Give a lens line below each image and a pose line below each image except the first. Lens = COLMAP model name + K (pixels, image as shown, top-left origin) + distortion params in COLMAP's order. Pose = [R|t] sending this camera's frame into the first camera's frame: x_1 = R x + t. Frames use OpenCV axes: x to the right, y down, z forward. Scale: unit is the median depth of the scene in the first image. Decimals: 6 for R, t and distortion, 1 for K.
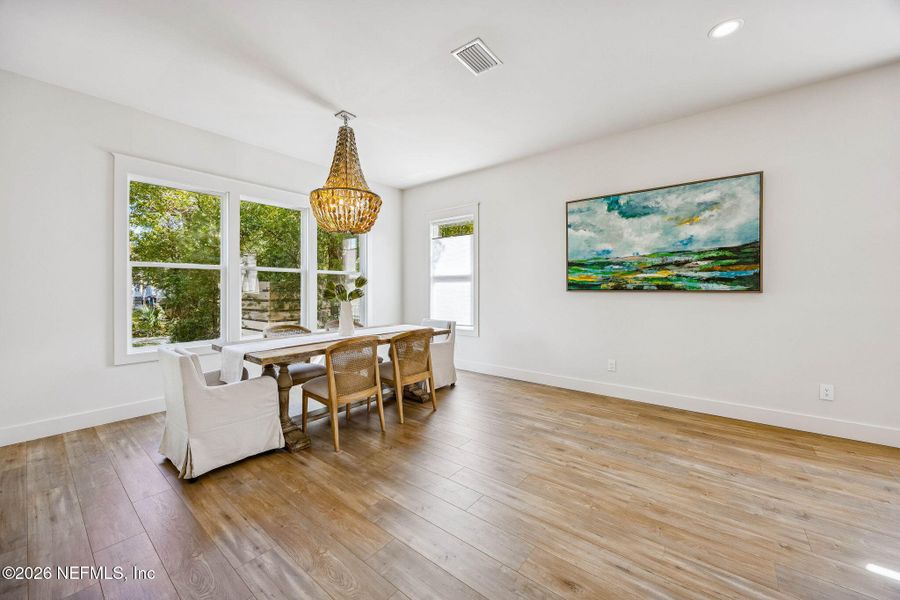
lens RADIAL K [[342.1, 0, 447.9], [0, 342.1, 285.0], [0, 0, 1]] dist [-0.000253, 0.000021]
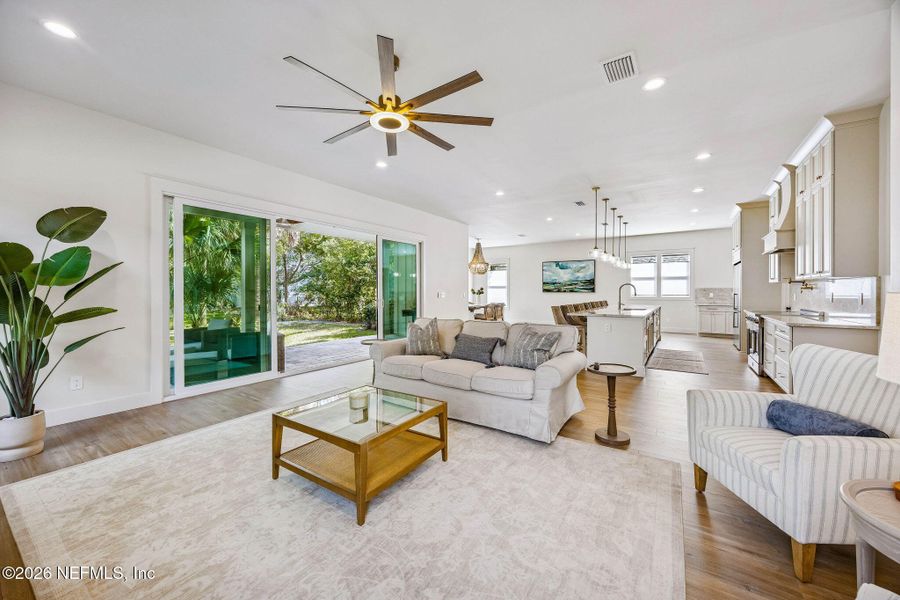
lens RADIAL K [[348.7, 0, 446.7], [0, 348.7, 291.1], [0, 0, 1]] dist [0.001277, 0.000168]
pose [[0.996860, 0.001466, 0.079167, -0.811639], [-0.002228, 0.999952, 0.009546, -0.020162], [-0.079149, -0.009693, 0.996816, -2.190702]]
